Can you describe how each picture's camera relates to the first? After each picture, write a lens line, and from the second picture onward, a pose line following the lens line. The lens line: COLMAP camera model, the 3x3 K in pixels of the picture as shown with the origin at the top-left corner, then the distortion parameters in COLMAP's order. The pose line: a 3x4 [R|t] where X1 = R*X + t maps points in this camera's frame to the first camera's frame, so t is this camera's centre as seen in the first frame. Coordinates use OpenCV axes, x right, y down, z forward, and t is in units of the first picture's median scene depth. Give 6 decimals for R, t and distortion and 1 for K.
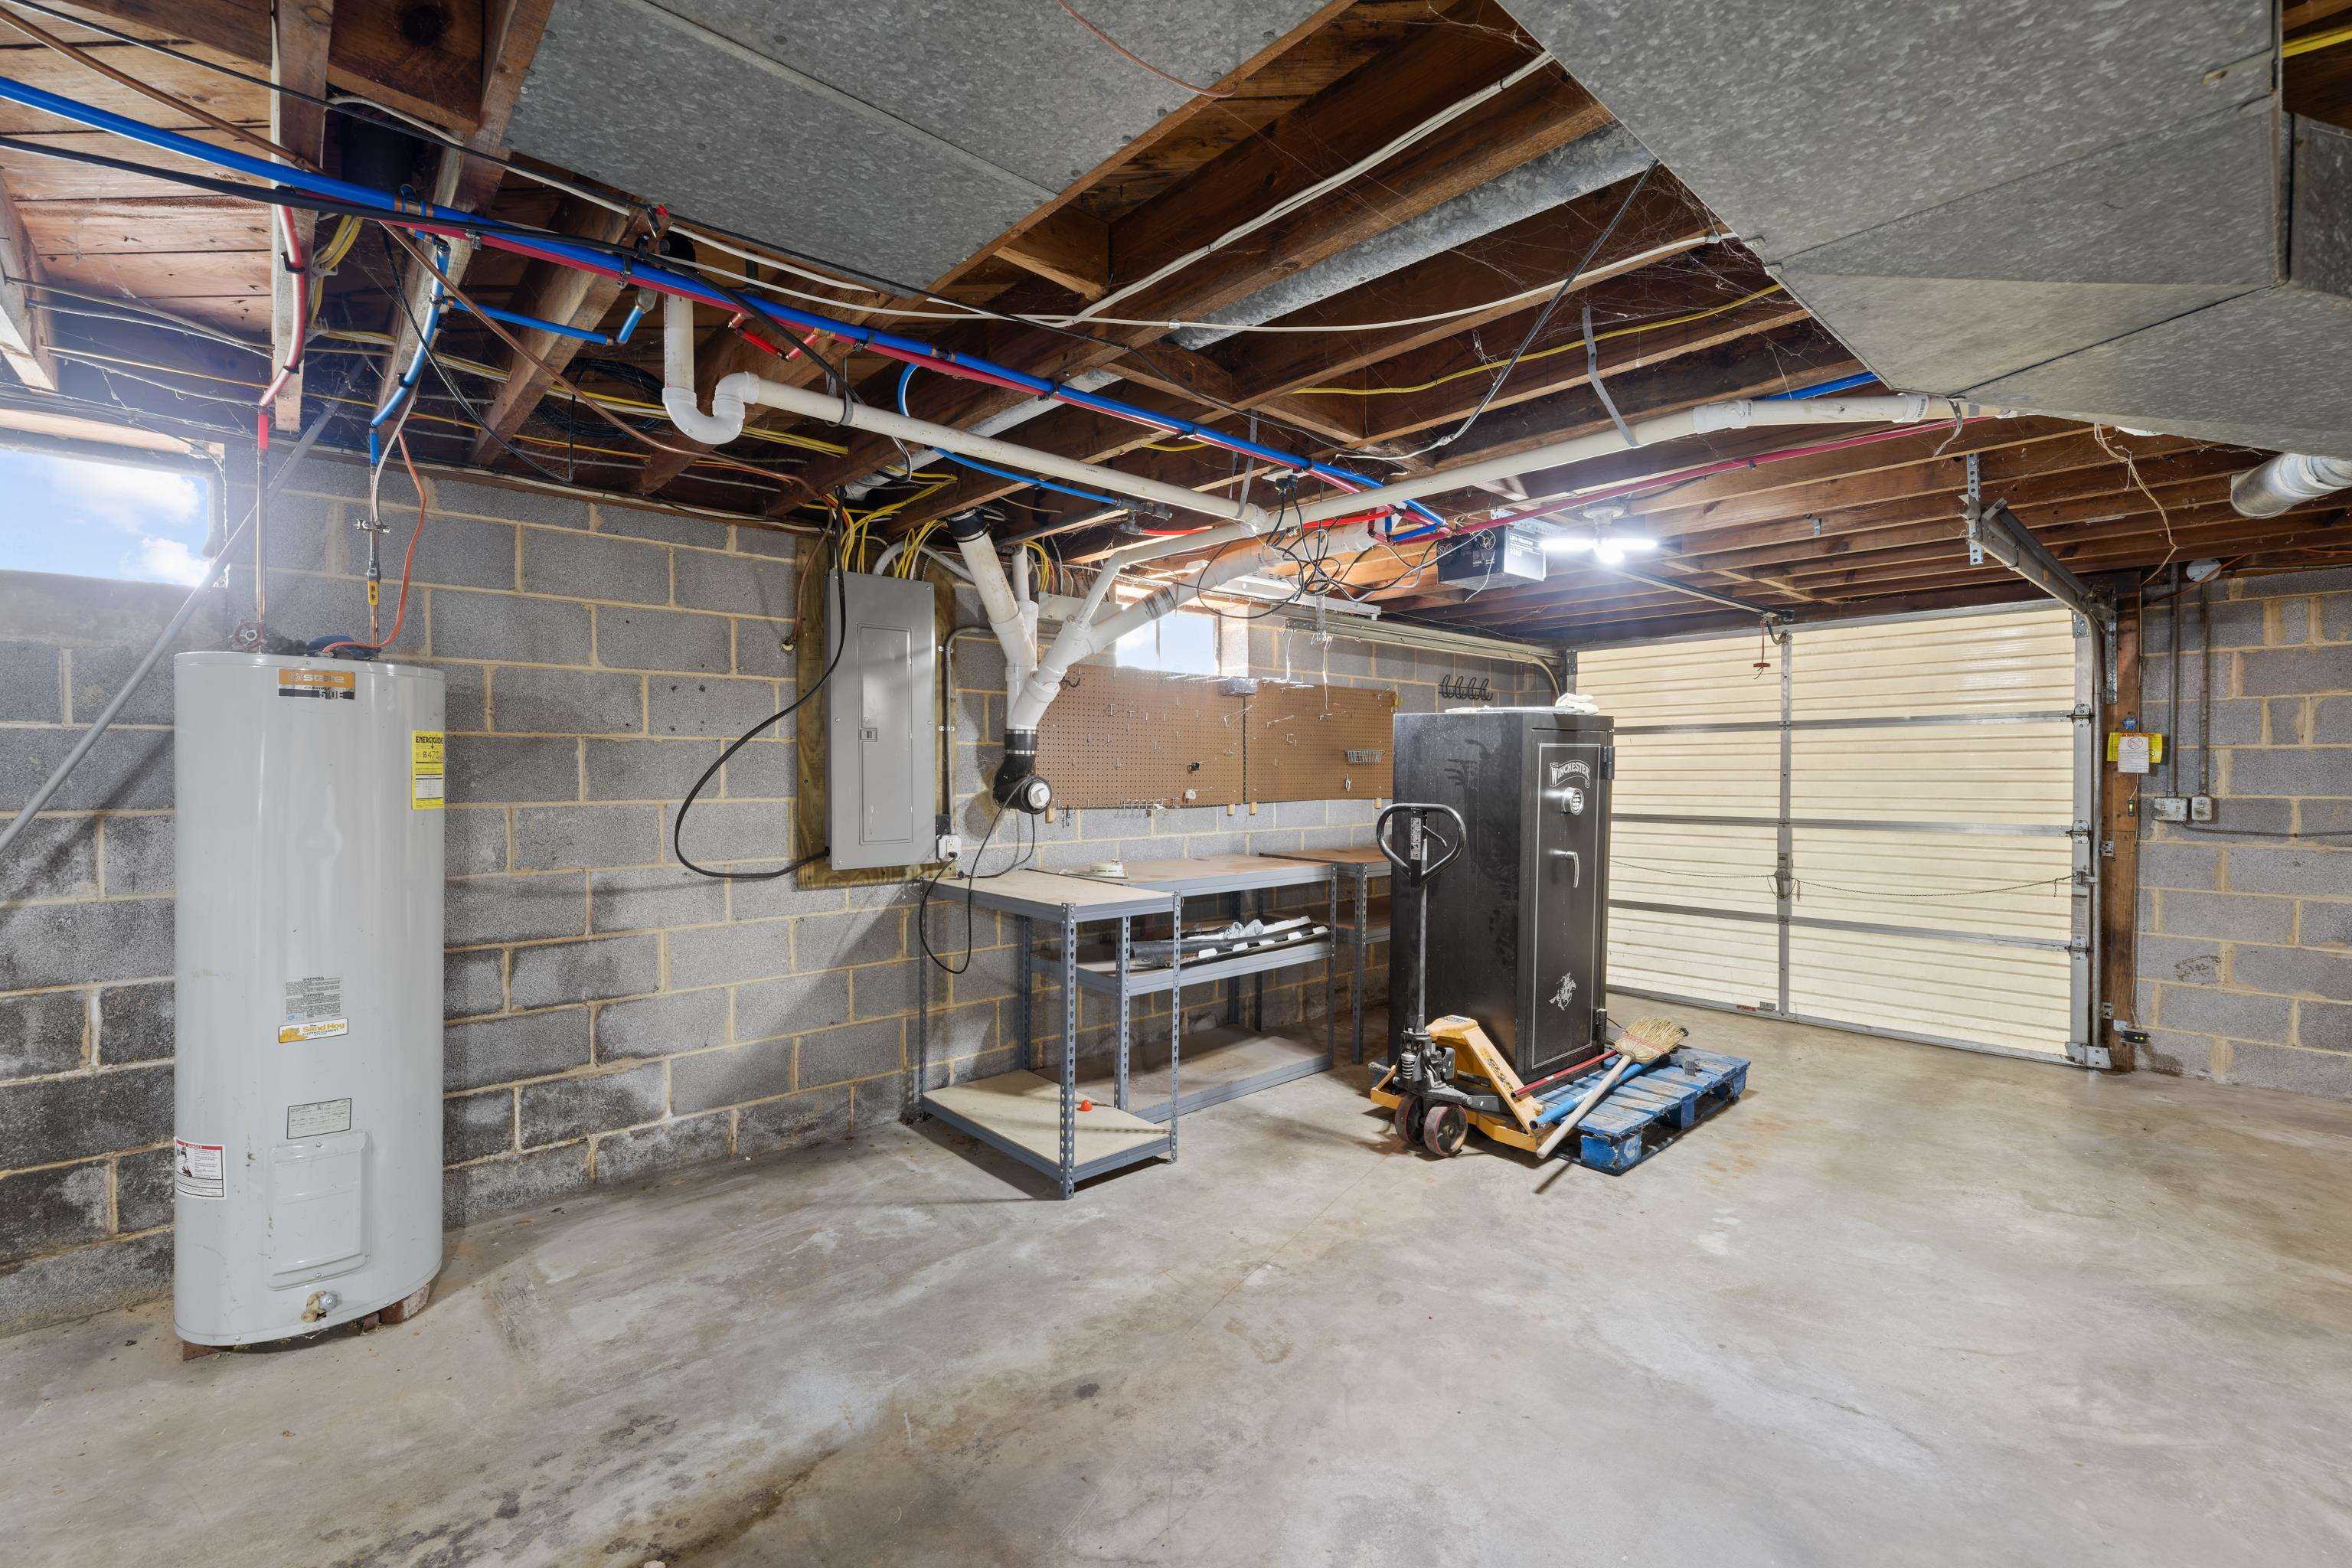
lens RADIAL K [[1004.5, 0, 1179.5], [0, 1004.5, 777.6], [0, 0, 1]] dist [-0.000019, 0.000418]
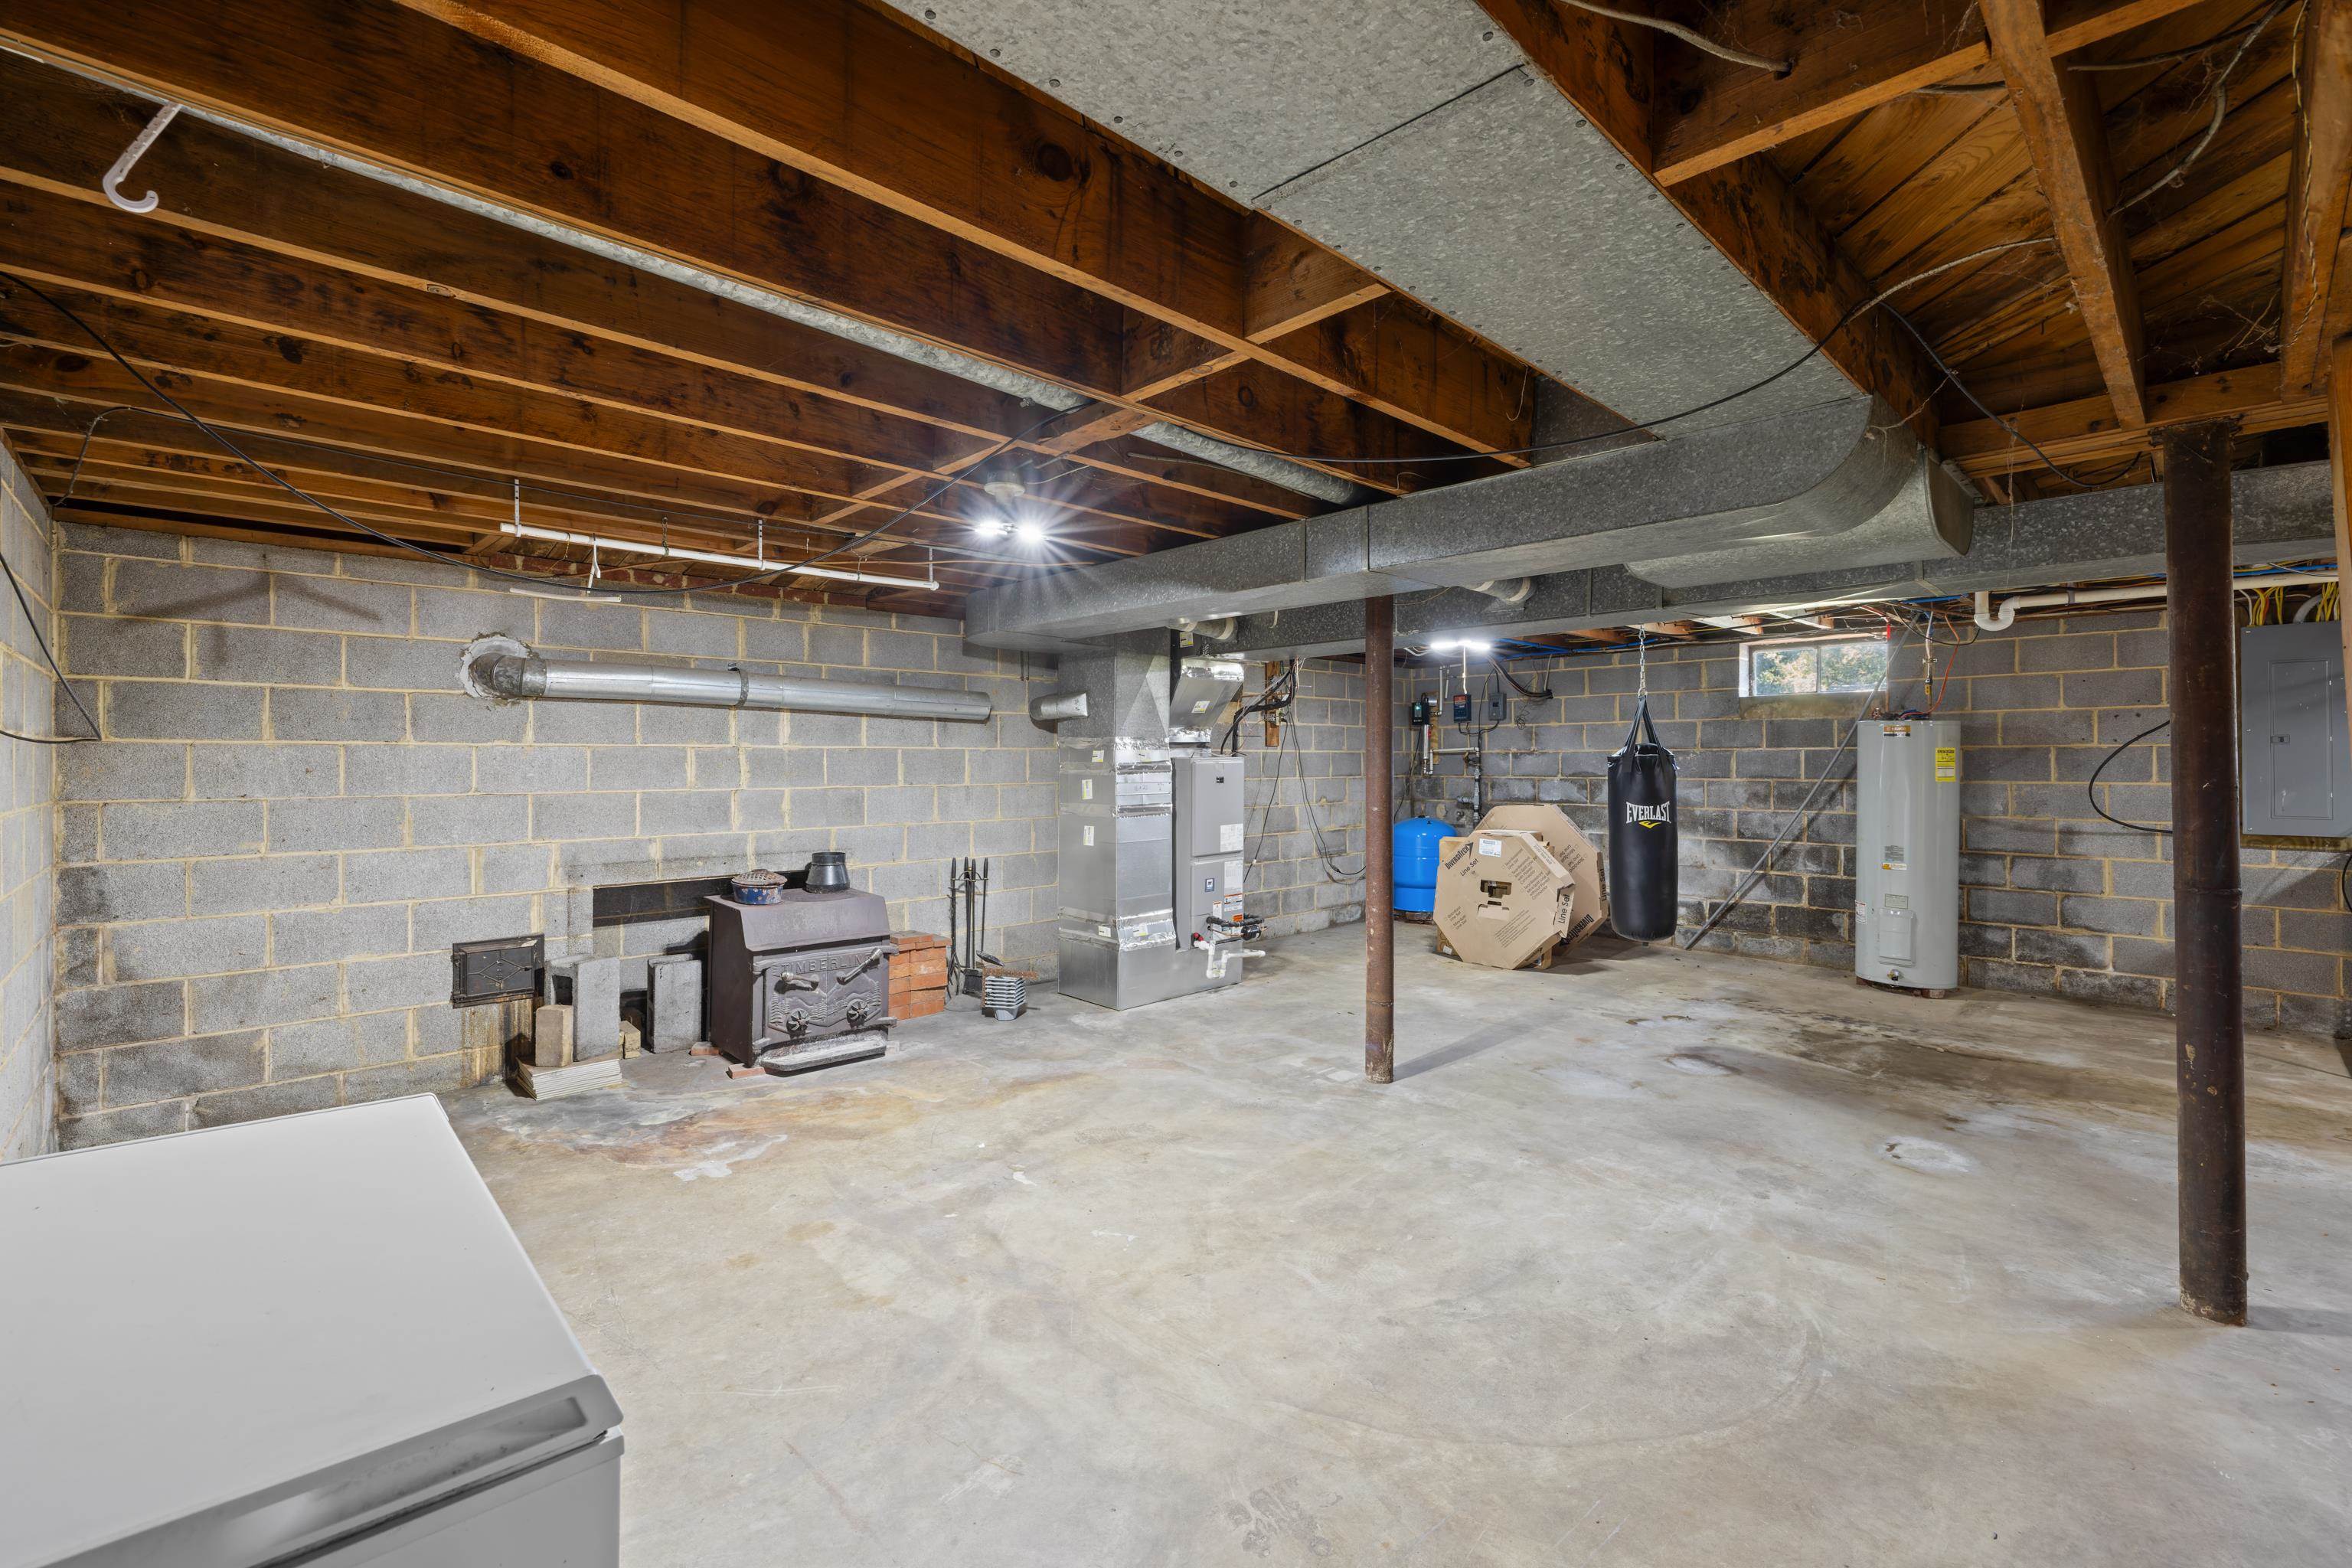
lens RADIAL K [[1004.5, 0, 1179.5], [0, 1004.5, 777.6], [0, 0, 1]] dist [-0.000019, 0.000418]
pose [[0.028877, 0.018352, -0.999414, 1.163635], [-0.004405, 0.999824, 0.018232, -0.010133], [0.999573, 0.003876, 0.028953, -0.634530]]
